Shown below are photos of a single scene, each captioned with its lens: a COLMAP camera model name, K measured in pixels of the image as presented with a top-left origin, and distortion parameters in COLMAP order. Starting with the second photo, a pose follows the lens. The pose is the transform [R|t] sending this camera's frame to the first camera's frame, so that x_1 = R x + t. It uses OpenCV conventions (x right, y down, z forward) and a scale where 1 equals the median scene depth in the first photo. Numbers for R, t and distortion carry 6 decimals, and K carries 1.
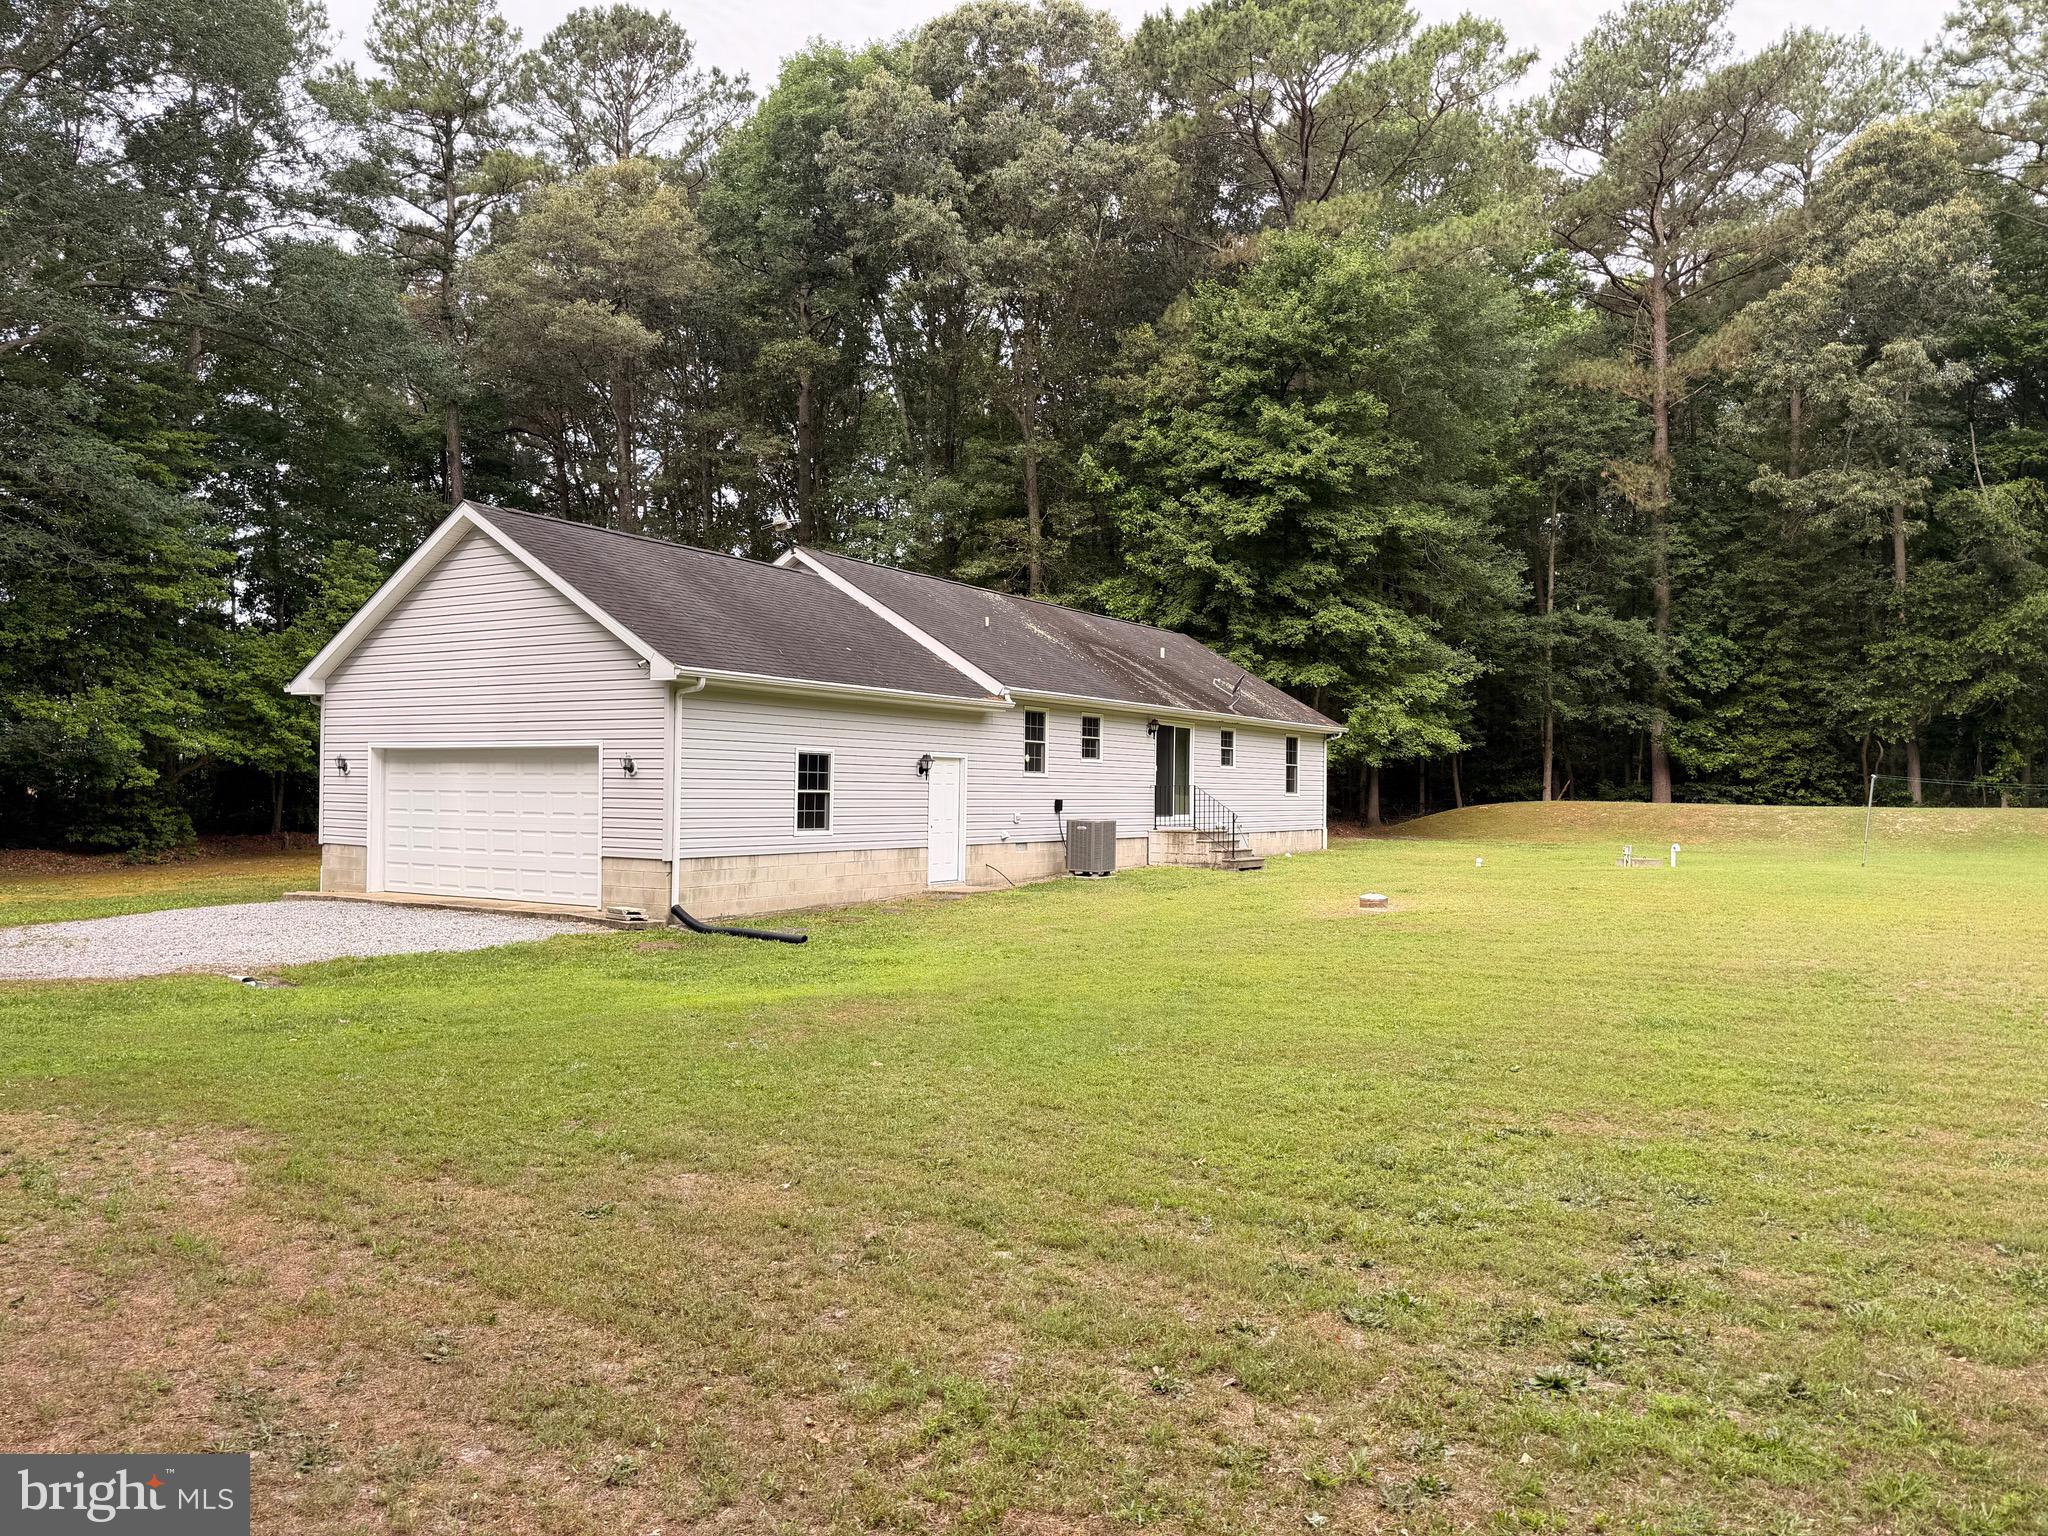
lens RADIAL K [[1428.5, 0, 1013.2], [0, 1428.5, 775.4], [0, 0, 1]] dist [0.079979, -0.106560]
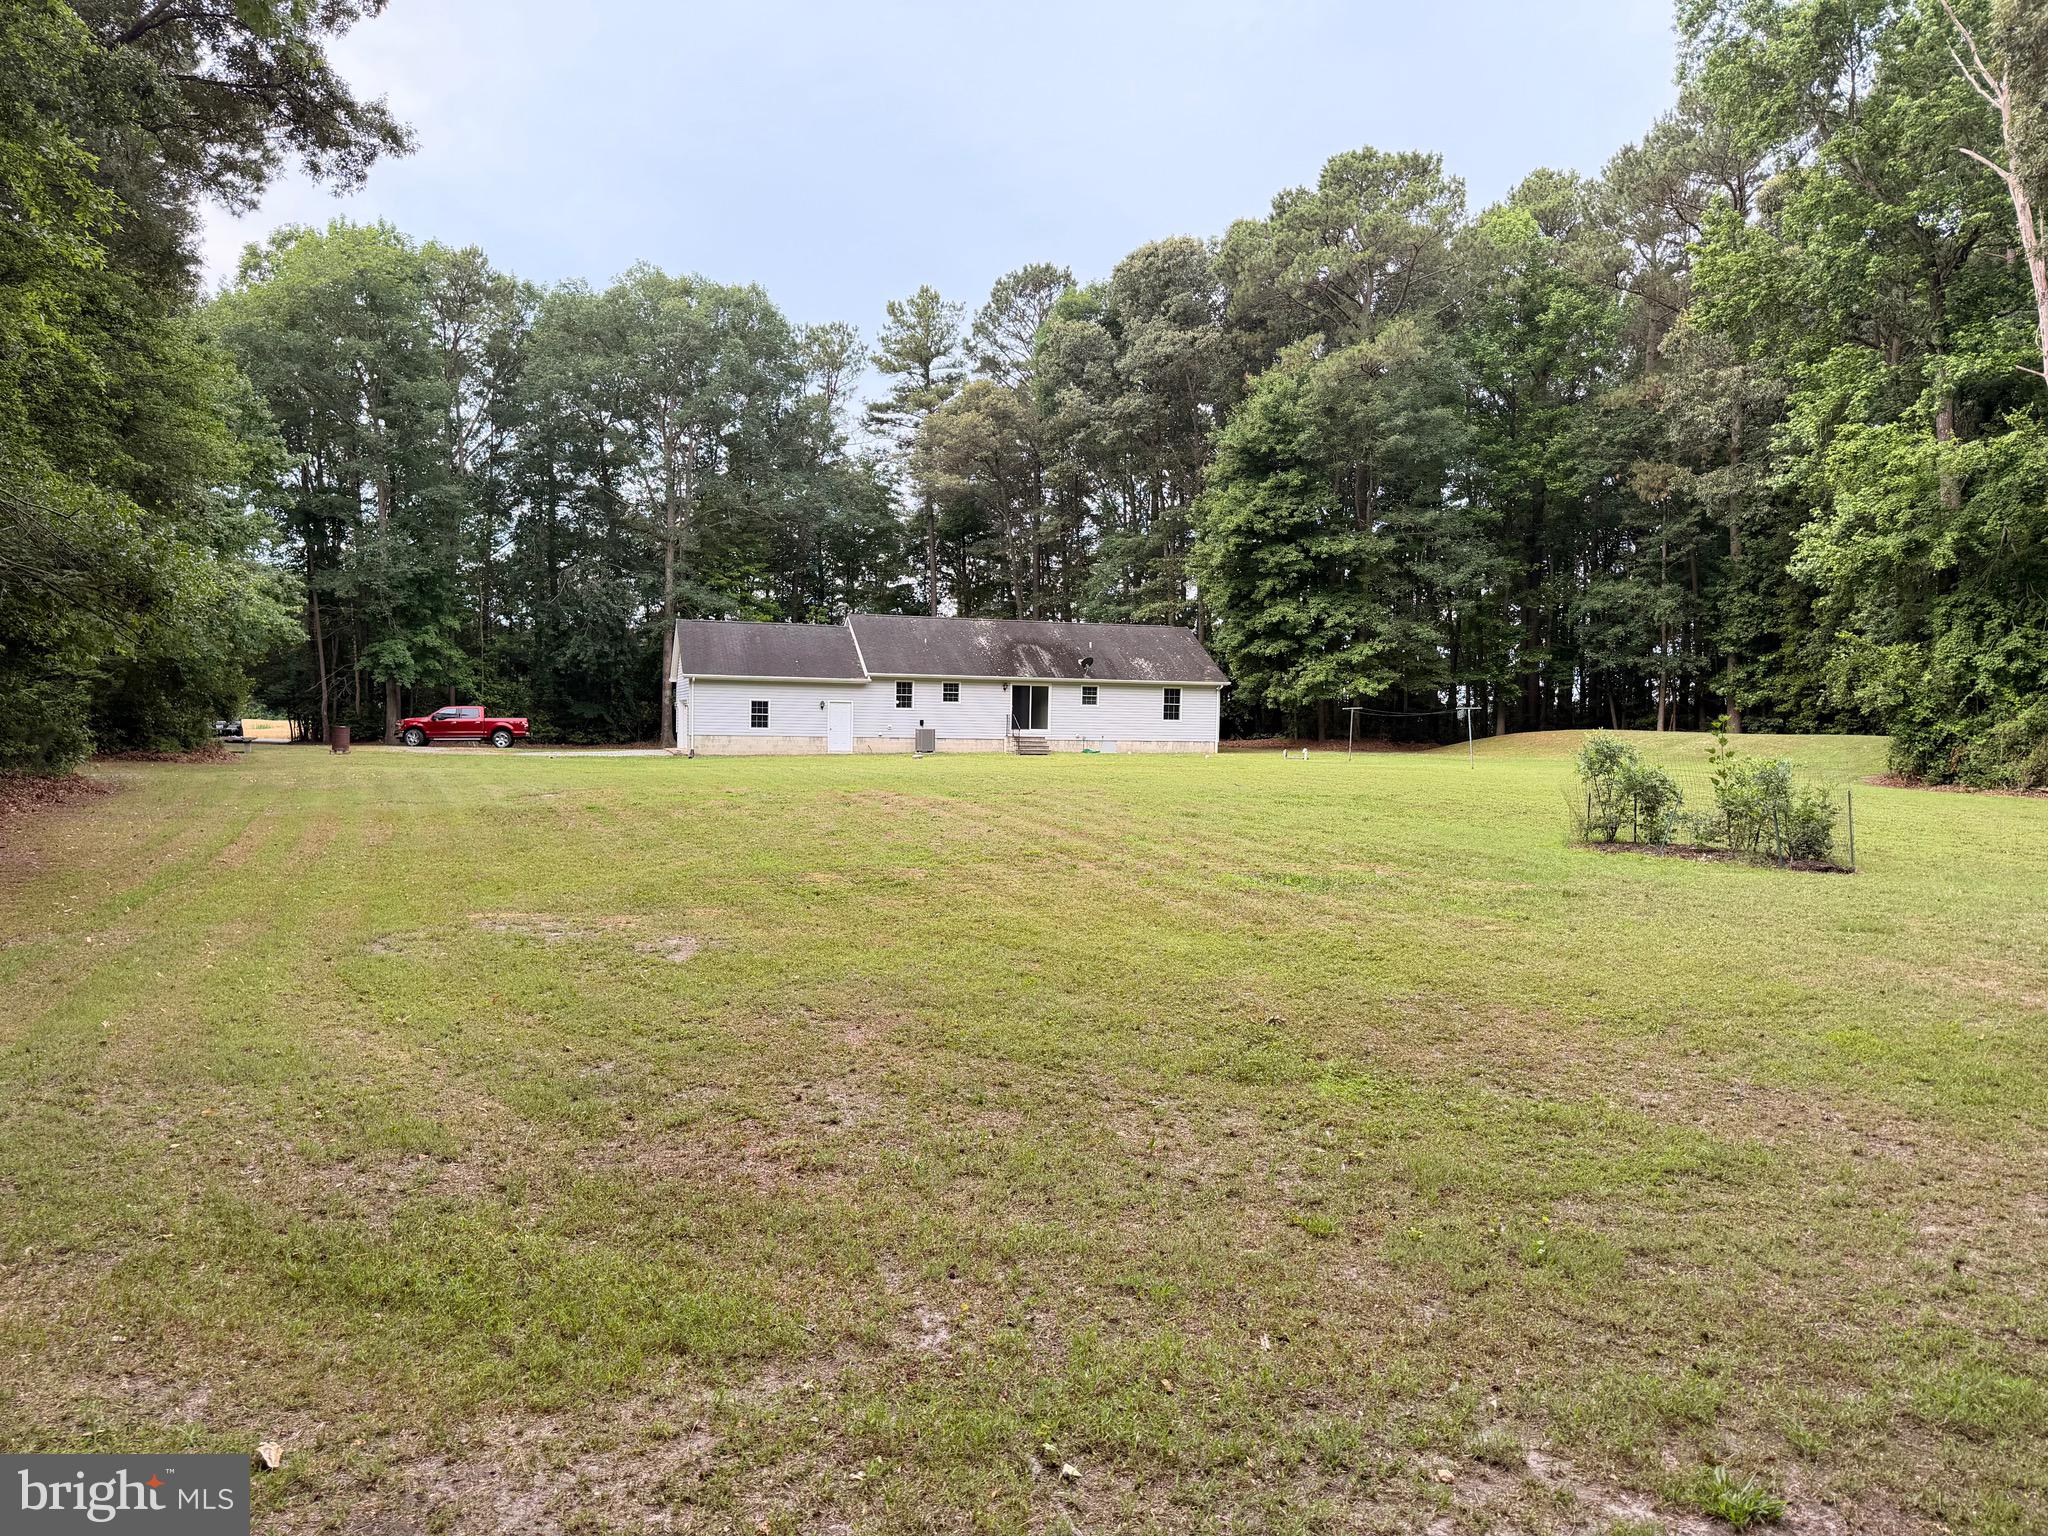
lens RADIAL K [[1428.5, 0, 1013.2], [0, 1428.5, 775.4], [0, 0, 1]] dist [0.079979, -0.106560]
pose [[0.765931, 0.024784, -0.642445, 1.410210], [-0.000252, 0.999268, 0.038248, 0.015794], [0.642923, -0.029133, 0.765376, -0.581156]]
